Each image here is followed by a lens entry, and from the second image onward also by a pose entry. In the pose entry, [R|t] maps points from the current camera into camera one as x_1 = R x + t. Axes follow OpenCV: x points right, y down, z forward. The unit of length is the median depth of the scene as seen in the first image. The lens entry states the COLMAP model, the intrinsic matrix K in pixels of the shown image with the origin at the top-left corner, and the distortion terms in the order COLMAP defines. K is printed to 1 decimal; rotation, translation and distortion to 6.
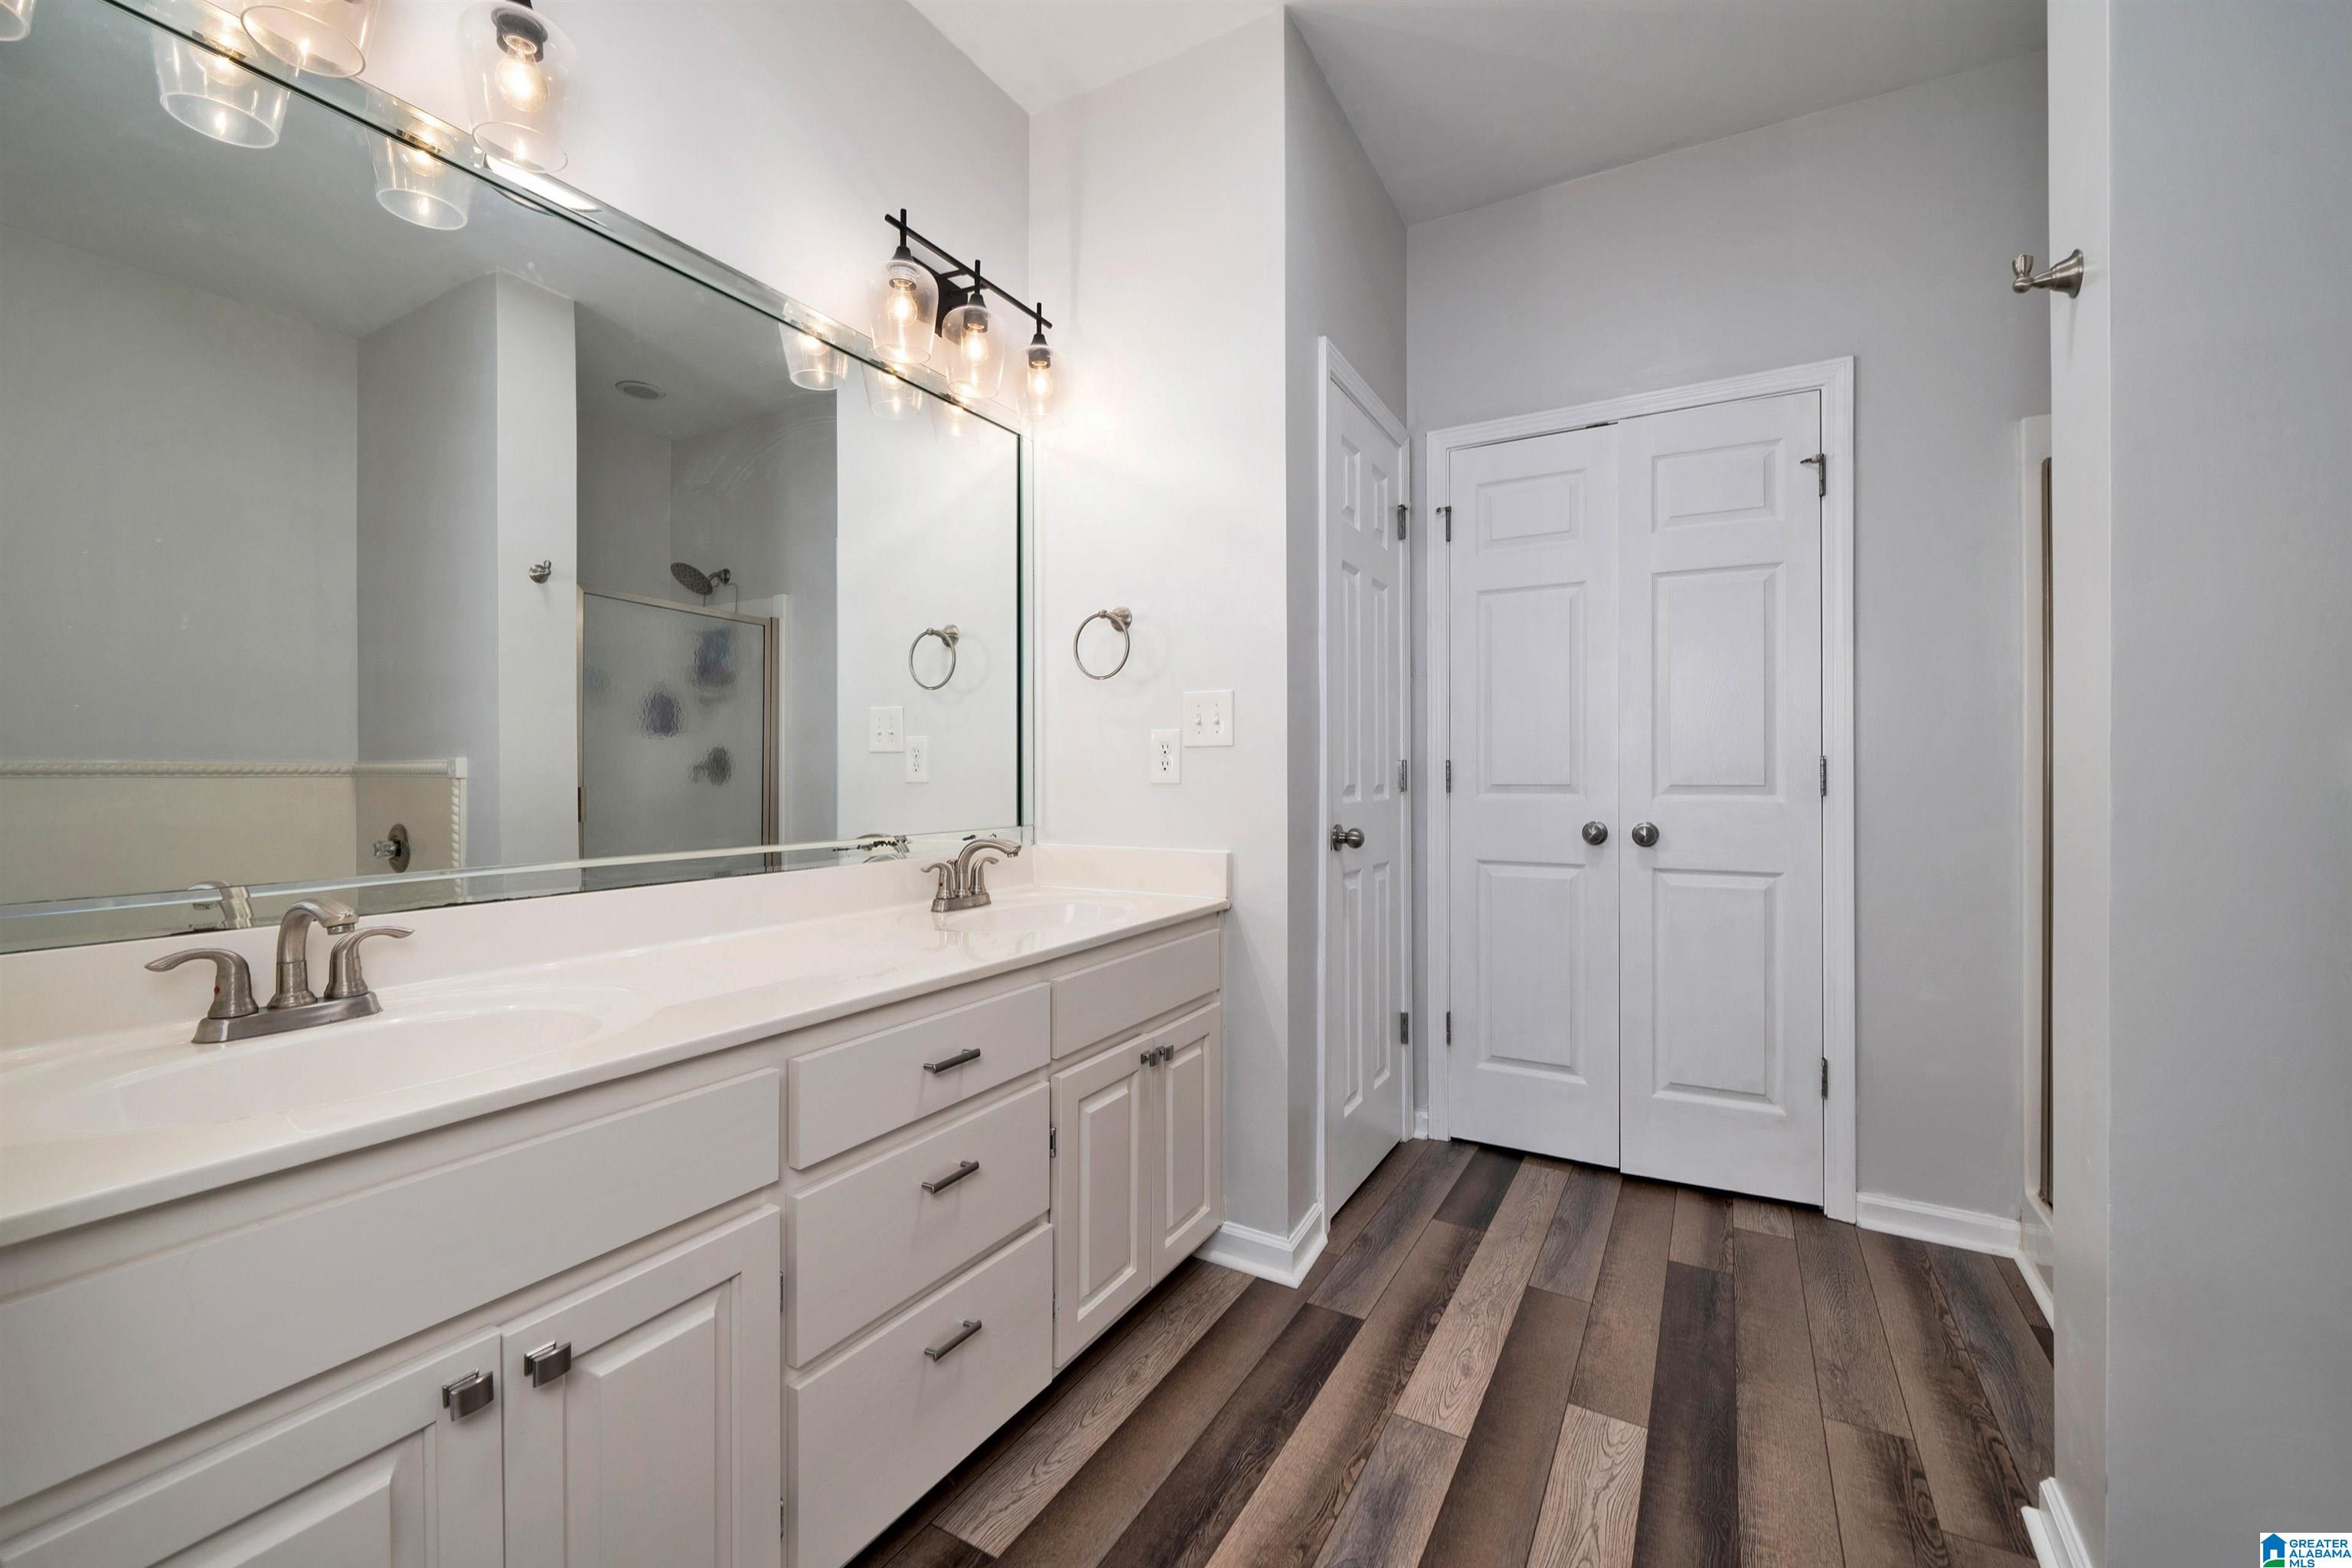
lens RADIAL K [[994.5, 0, 1170.8], [0, 994.5, 780.5], [0, 0, 1]] dist [-0.001769, -0.000164]
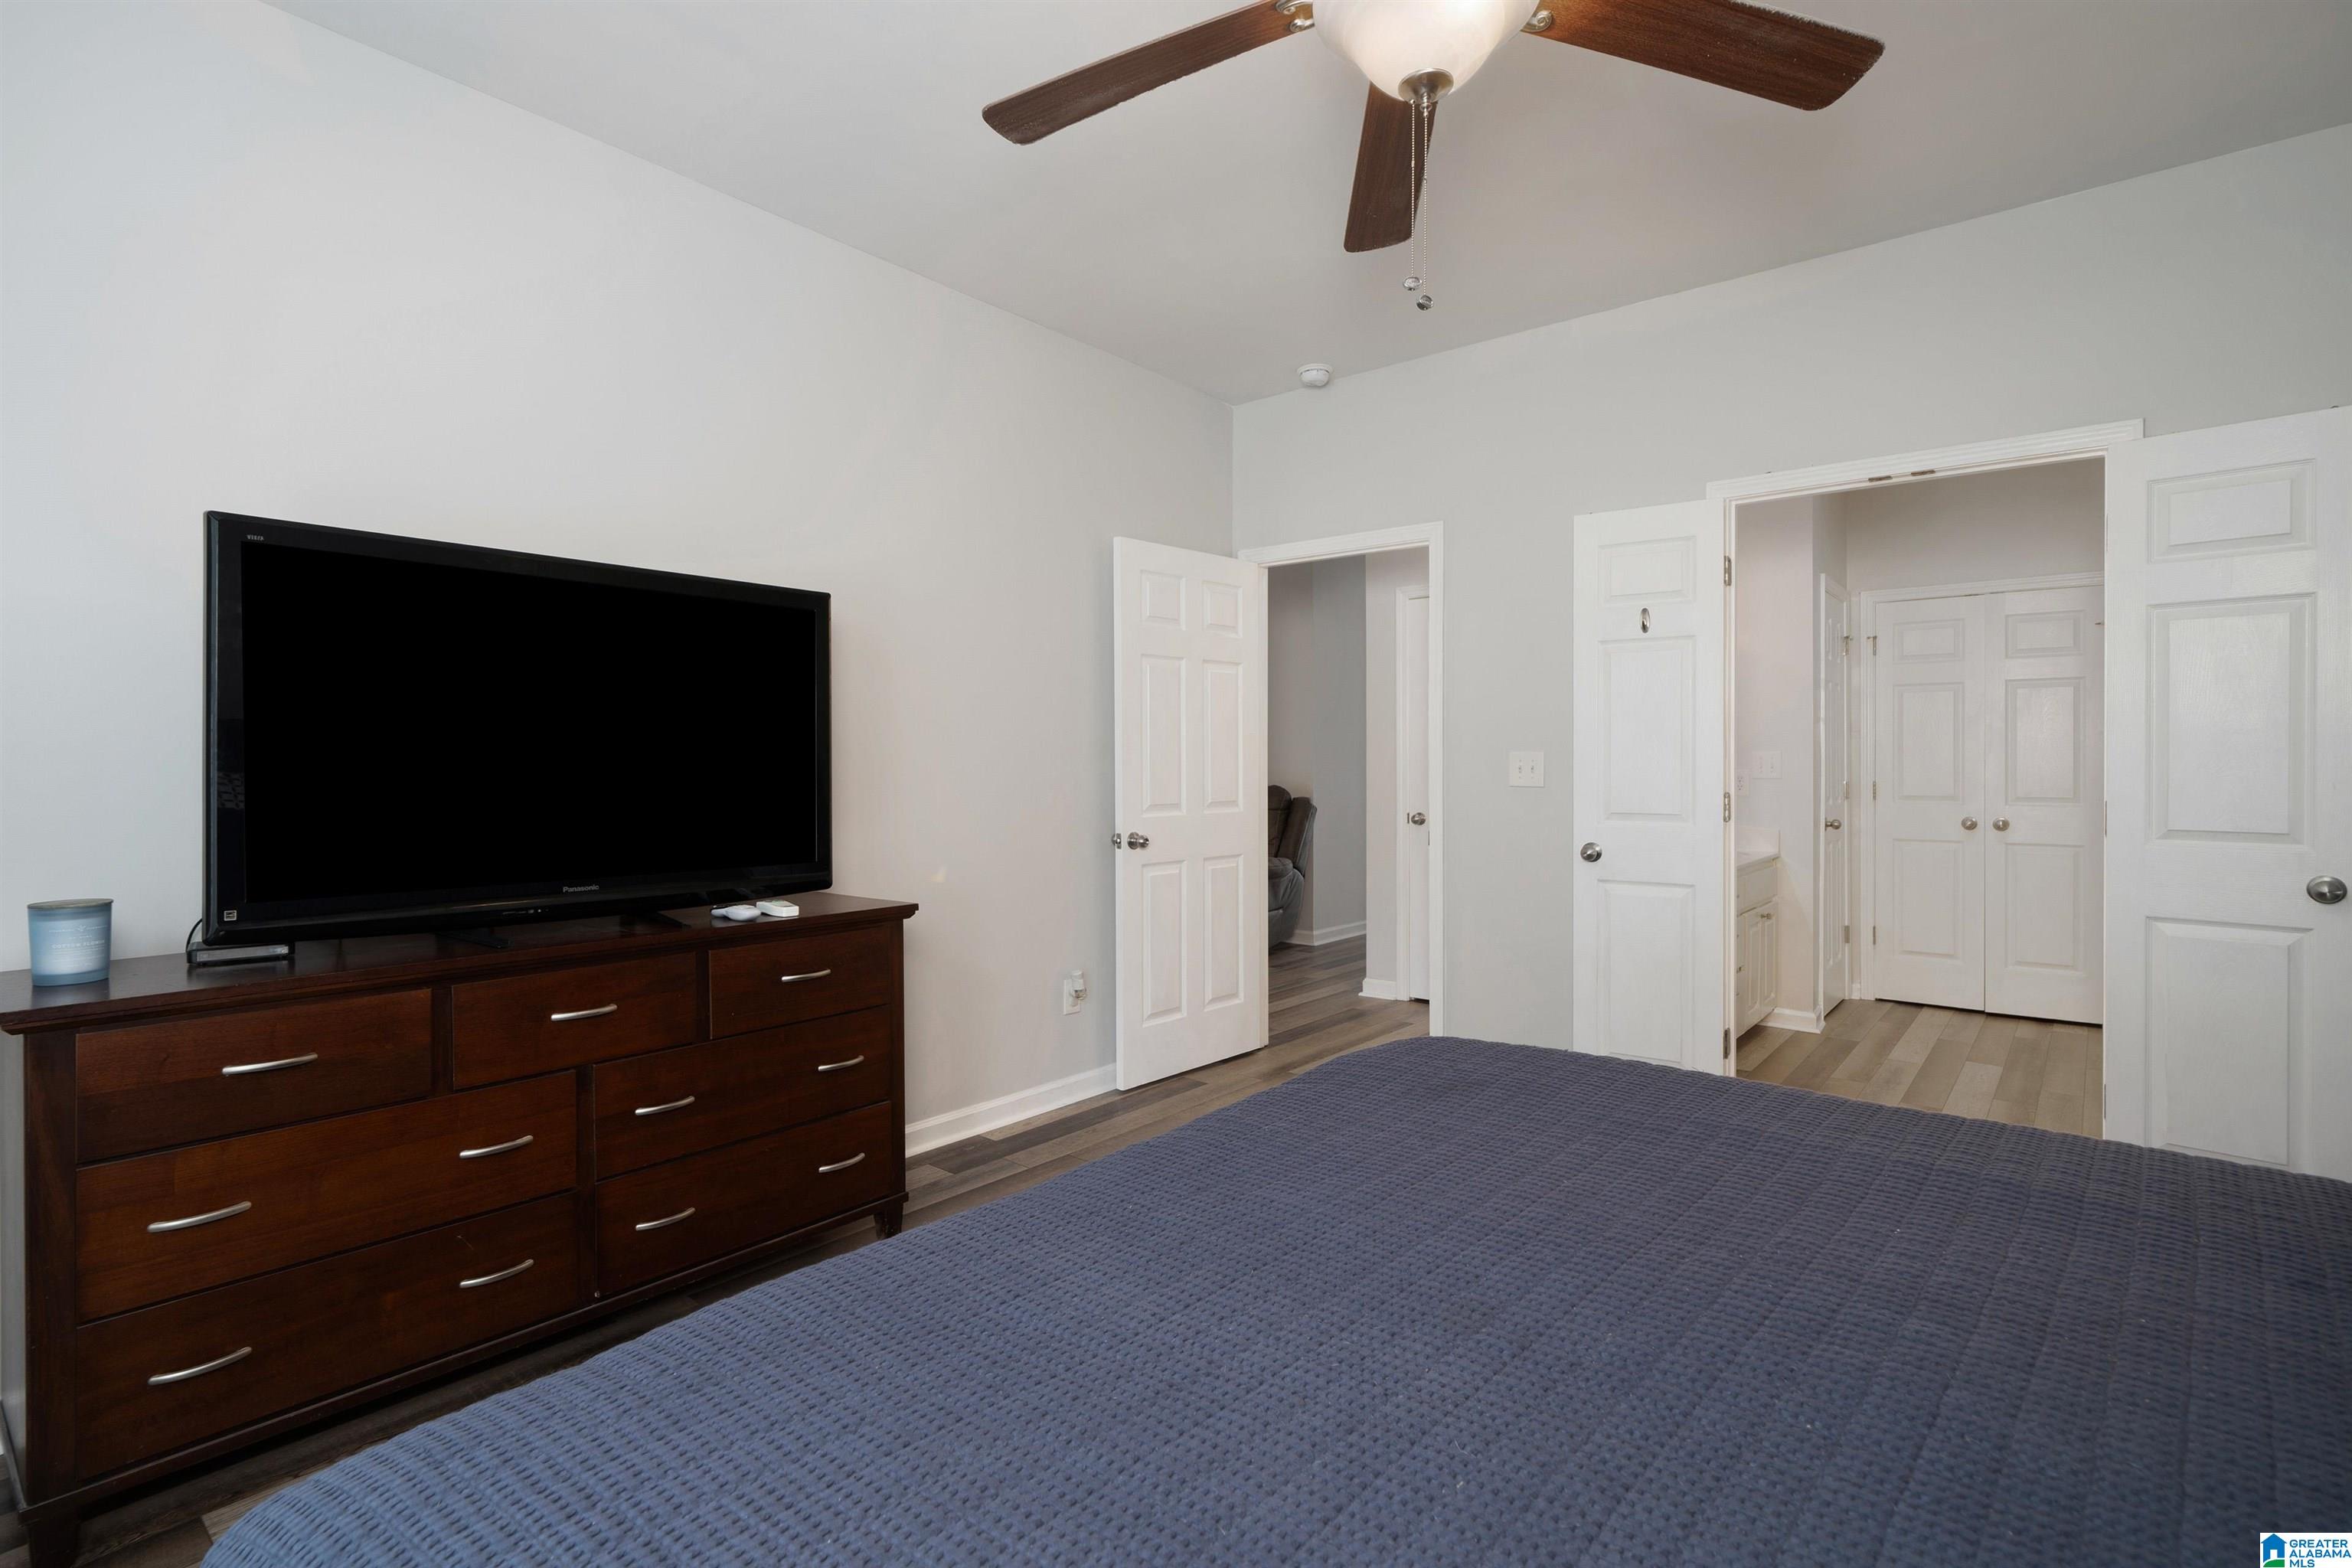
lens RADIAL K [[1122.6, 0, 1178.7], [0, 1122.6, 777.6], [0, 0, 1]] dist [-0.002765, -0.000299]
pose [[0.984899, 0.002911, -0.173103, -0.627577], [-0.002746, 0.999996, 0.001194, -0.028608], [0.173106, -0.000700, 0.984903, -1.237877]]
